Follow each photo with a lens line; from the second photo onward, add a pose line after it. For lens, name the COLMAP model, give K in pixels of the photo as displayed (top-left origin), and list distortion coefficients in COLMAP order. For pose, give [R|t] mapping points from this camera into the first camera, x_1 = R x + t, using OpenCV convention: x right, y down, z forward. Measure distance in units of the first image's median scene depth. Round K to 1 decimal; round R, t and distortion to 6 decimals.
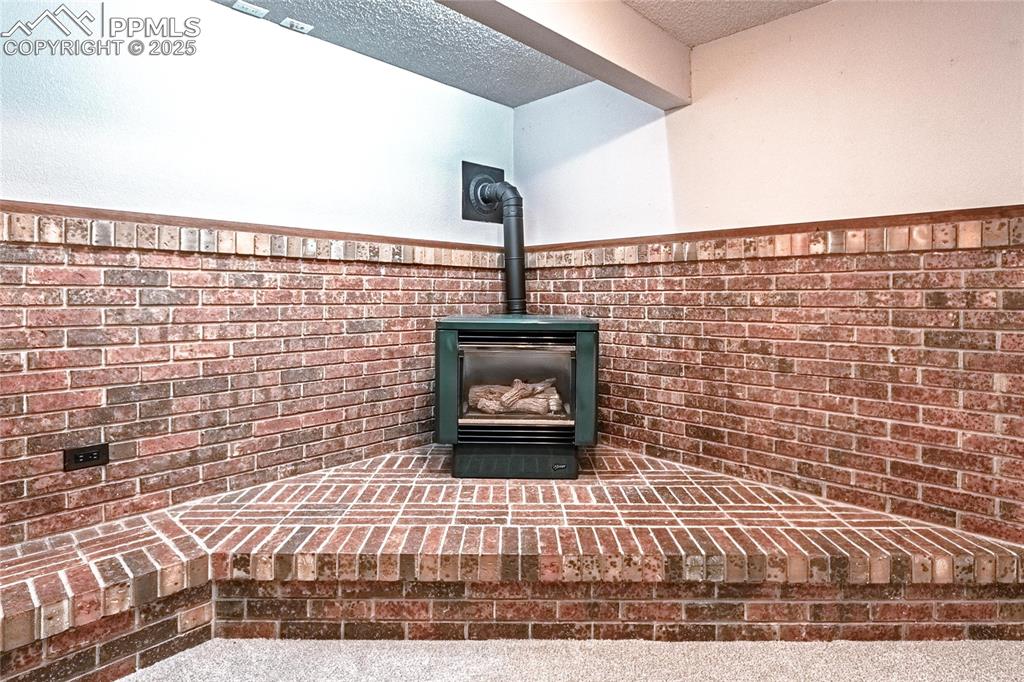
lens RADIAL K [[539.9, 0, 511.9], [0, 539.9, 305.6], [0, 0, 1]] dist [0.001908, 0.000005]
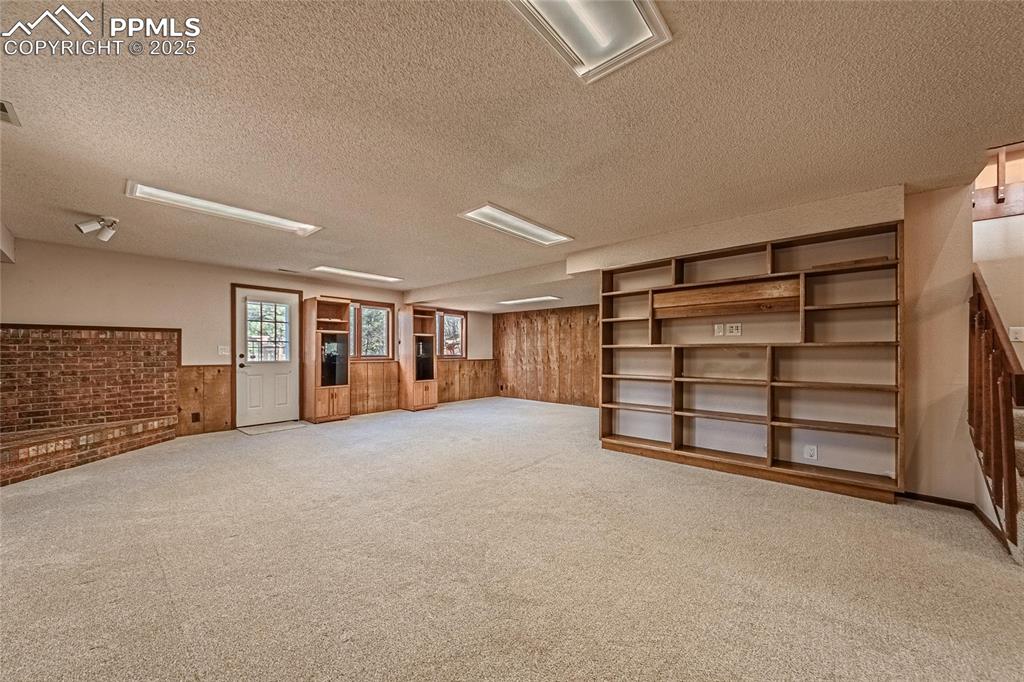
lens RADIAL K [[364.7, 0, 516.0], [0, 364.7, 348.5], [0, 0, 1]] dist [-0.001104, -0.000091]
pose [[-0.064840, 0.004203, 0.997887, -1.687530], [0.024731, 0.999691, -0.002604, 0.021454], [-0.997589, 0.024510, -0.064924, -1.201494]]
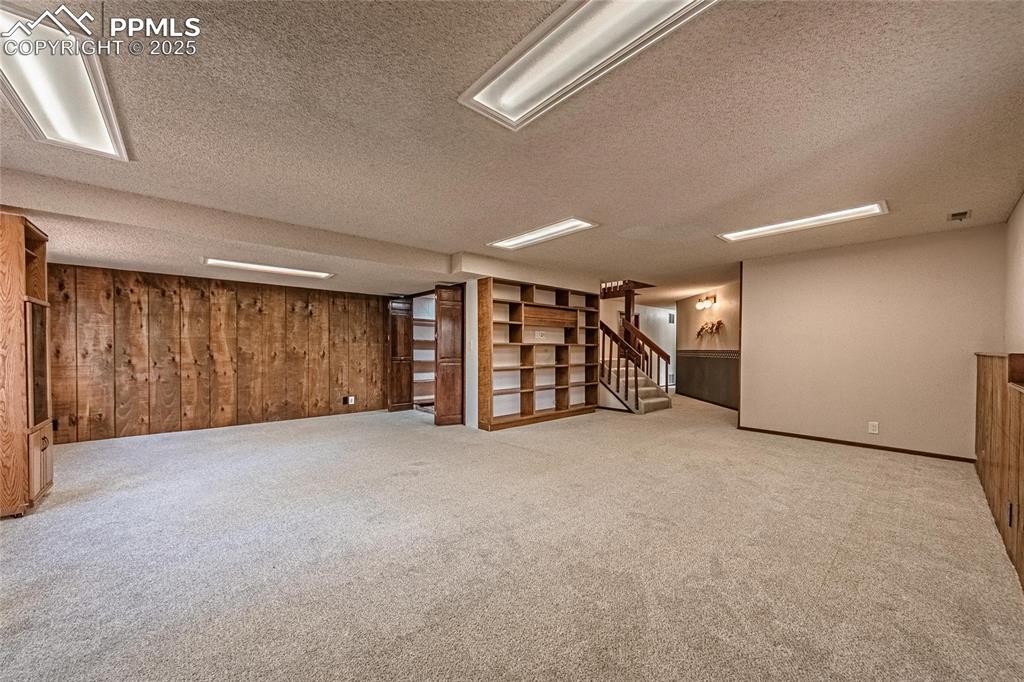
lens RADIAL K [[369.4, 0, 516.1], [0, 369.4, 349.4], [0, 0, 1]] dist [-0.007447, 0.000163]
pose [[-0.998428, -0.006817, 0.055639, 0.104094], [-0.005312, 0.999617, 0.027150, -0.011973], [-0.055803, 0.026812, -0.998082, 0.654213]]
